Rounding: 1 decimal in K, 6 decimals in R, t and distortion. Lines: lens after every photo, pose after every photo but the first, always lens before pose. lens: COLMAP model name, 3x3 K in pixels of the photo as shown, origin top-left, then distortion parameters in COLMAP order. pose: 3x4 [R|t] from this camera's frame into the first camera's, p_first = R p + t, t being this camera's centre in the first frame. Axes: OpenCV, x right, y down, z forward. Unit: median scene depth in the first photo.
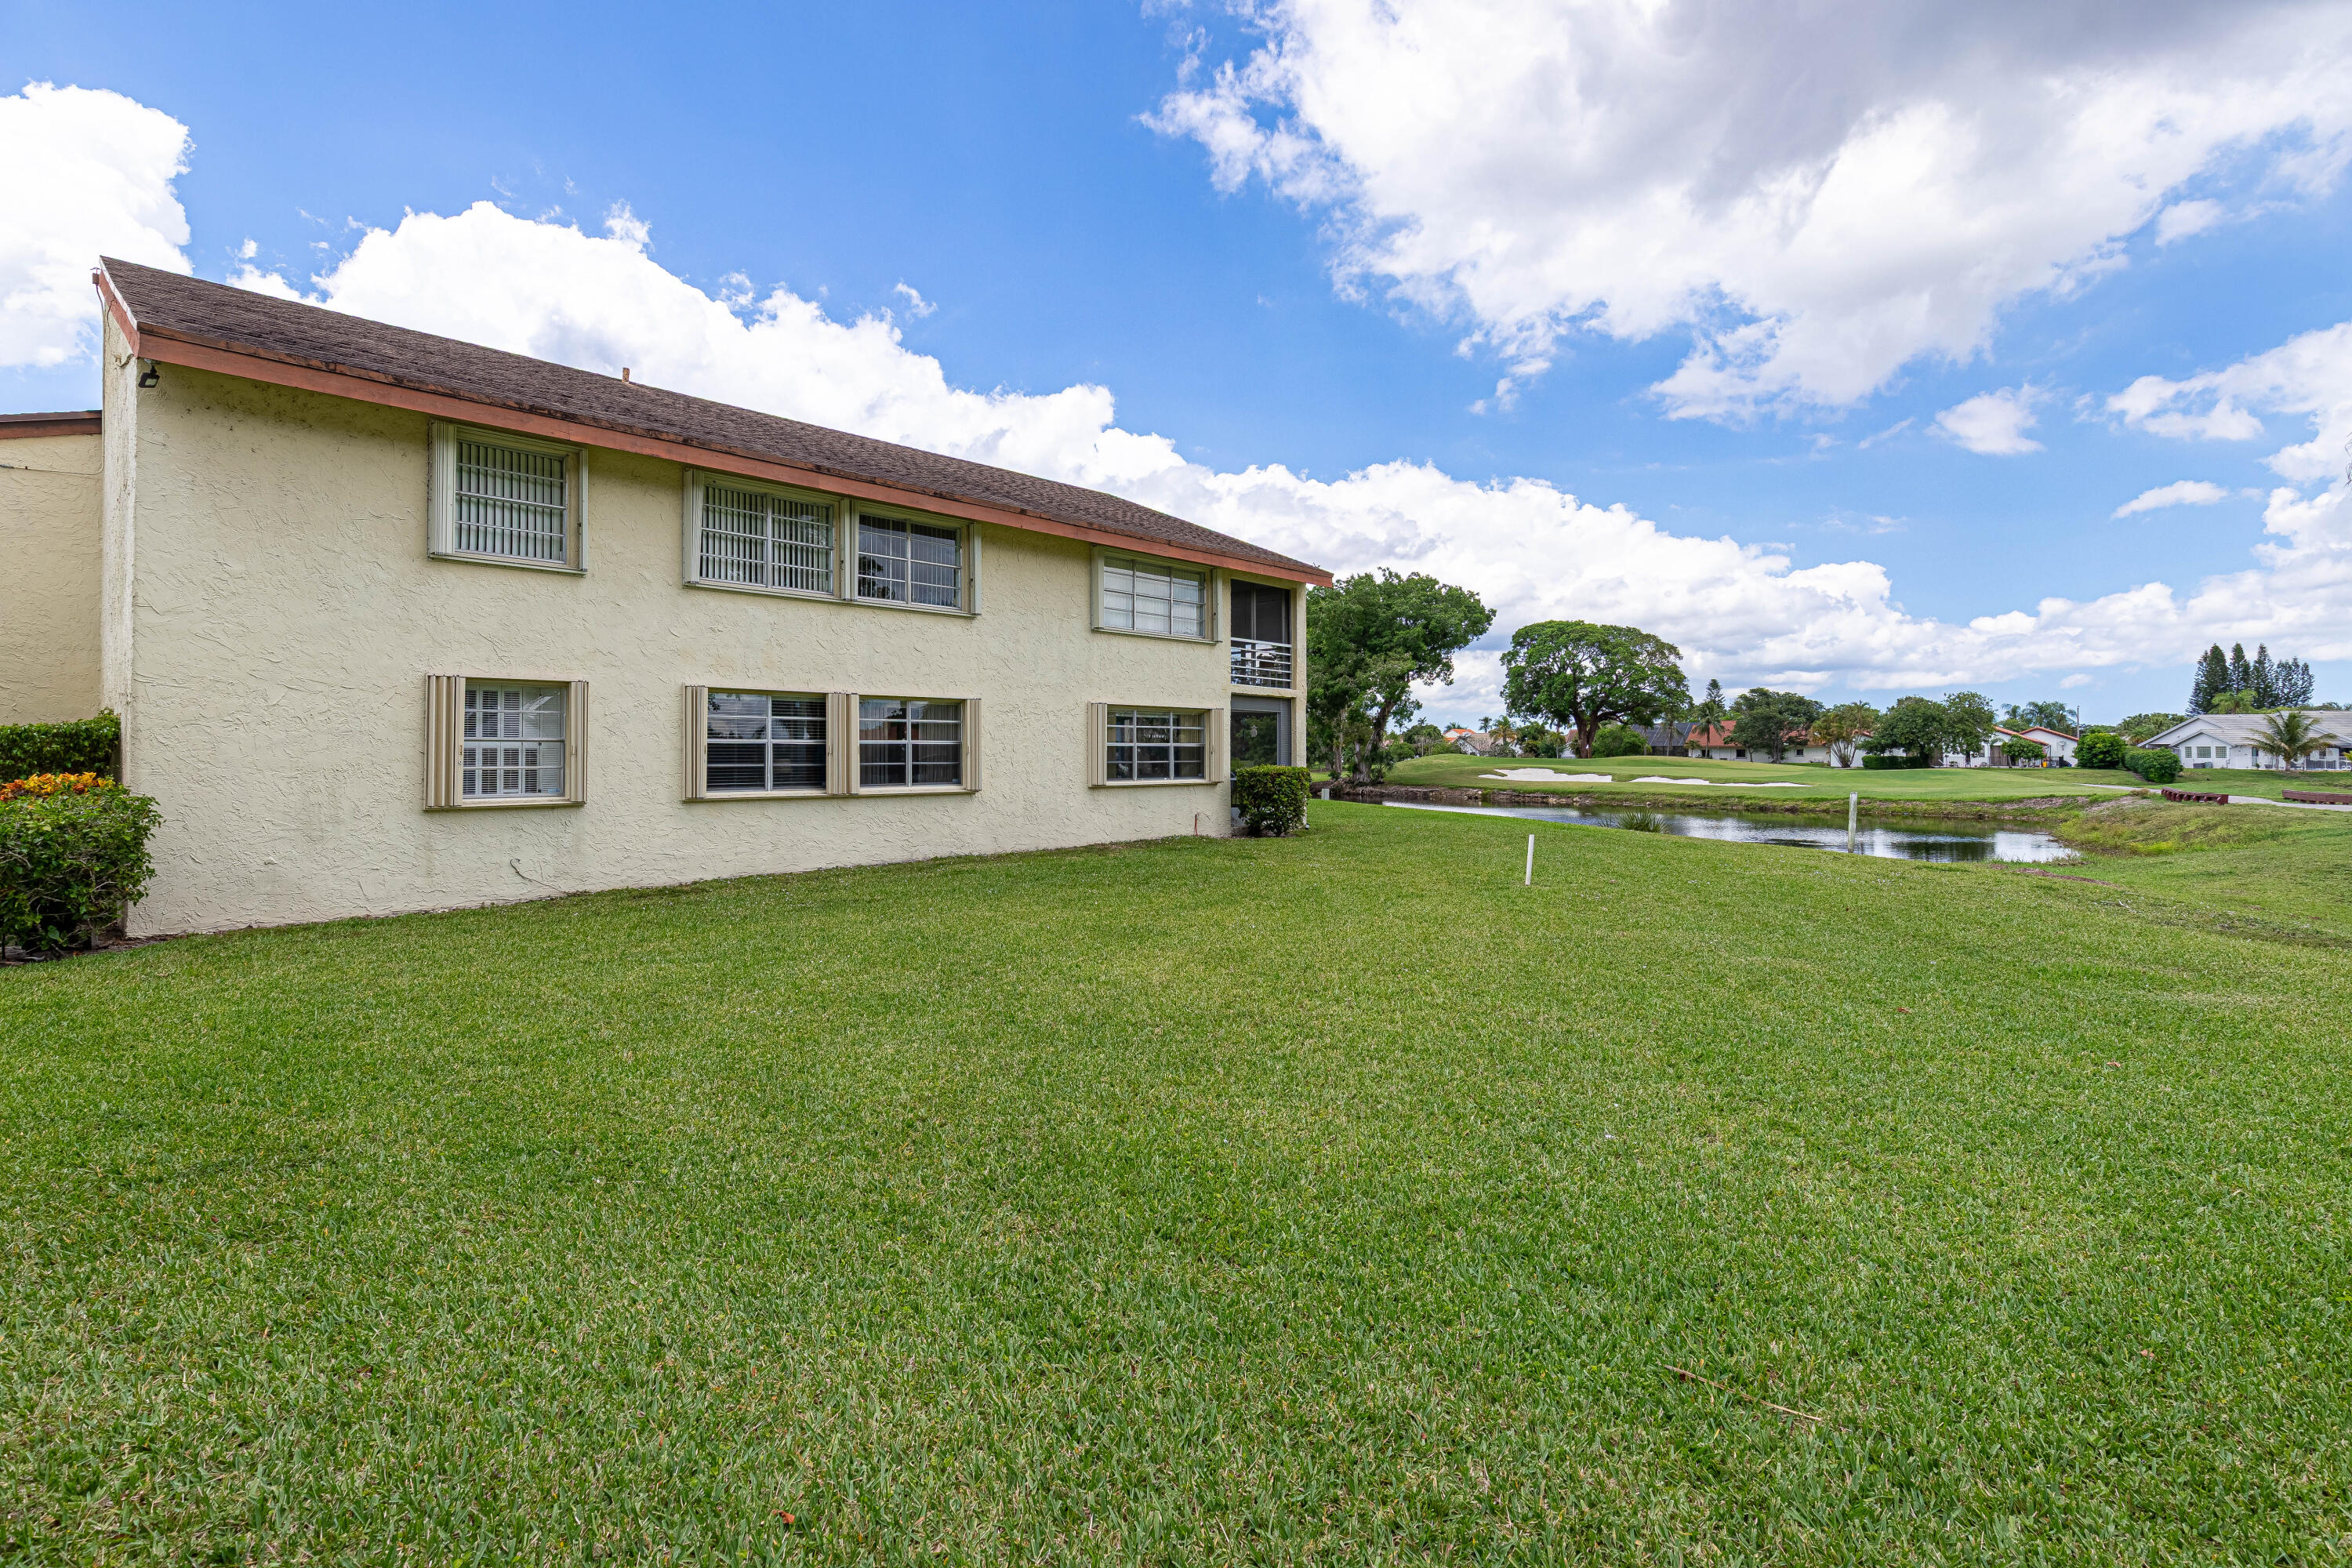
lens RADIAL K [[1064.4, 0, 1165.3], [0, 1064.4, 752.6], [0, 0, 1]] dist [0.027598, -0.000503]
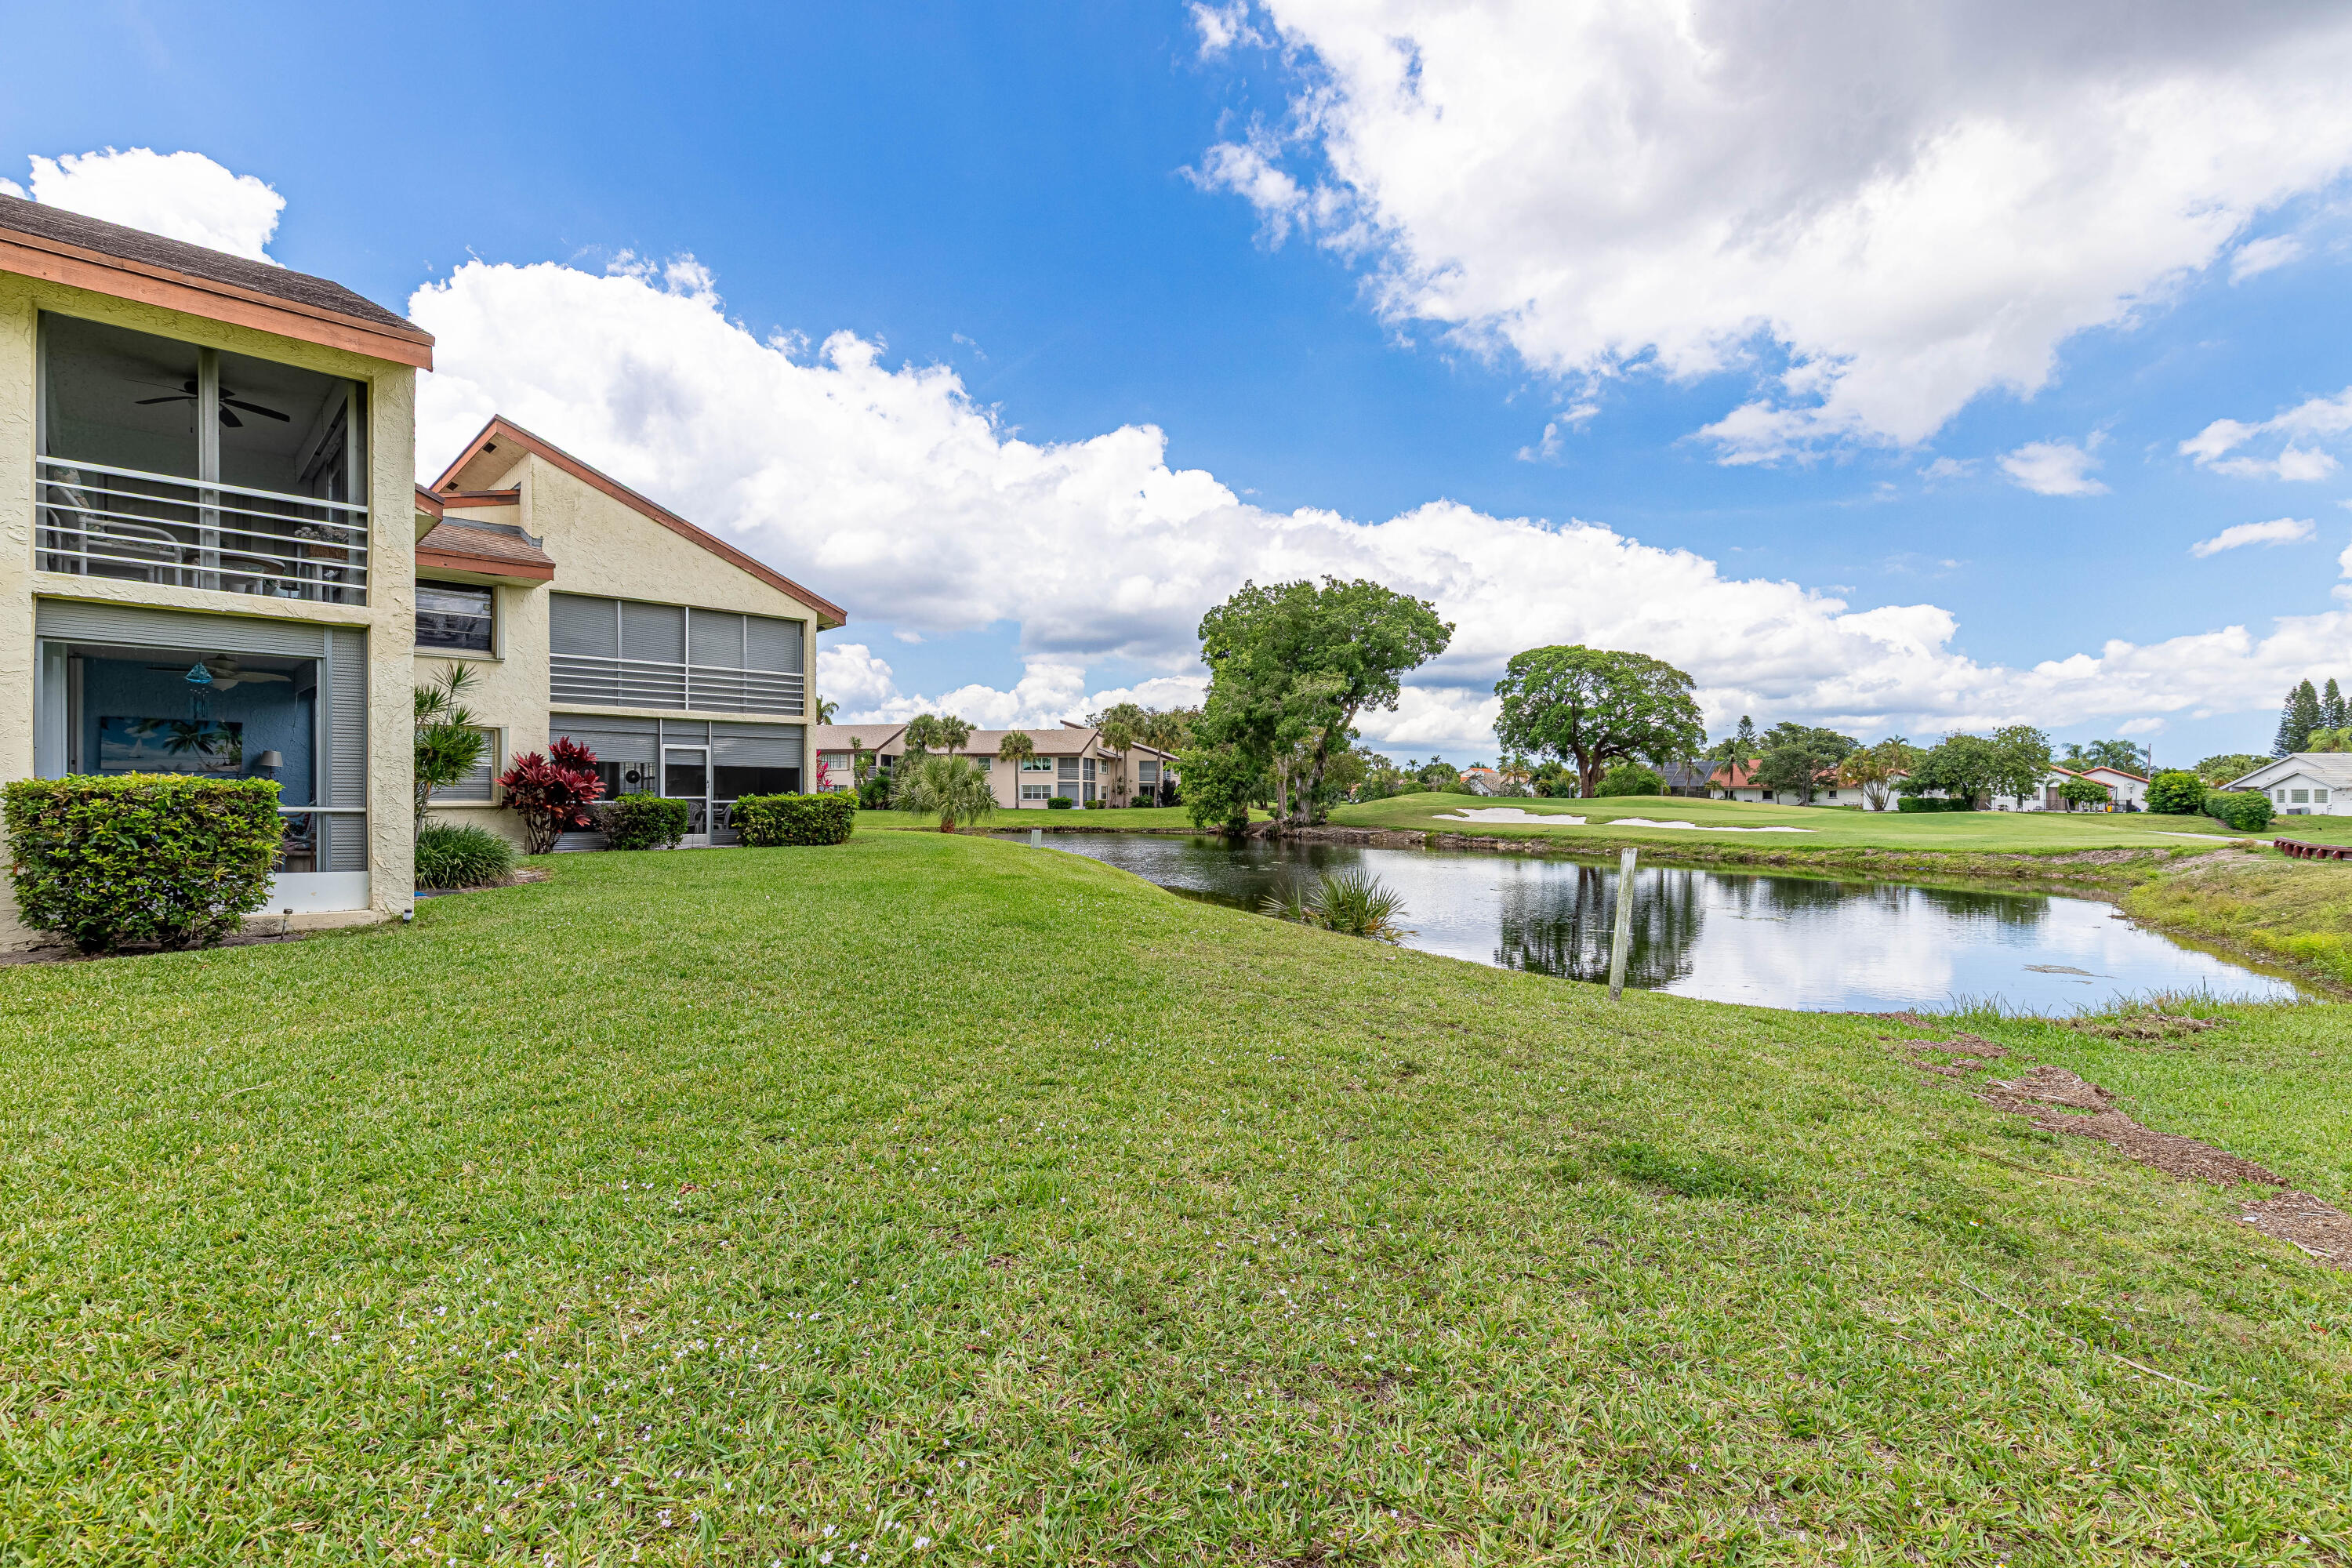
lens RADIAL K [[1057.6, 0, 1176.0], [0, 1057.6, 784.0], [0, 0, 1]] dist [0.029558, 0.001184]
pose [[0.999500, 0.006459, -0.030948, 0.075657], [-0.006696, 0.999949, -0.007563, 0.002388], [0.030898, 0.007766, 0.999492, 0.092344]]
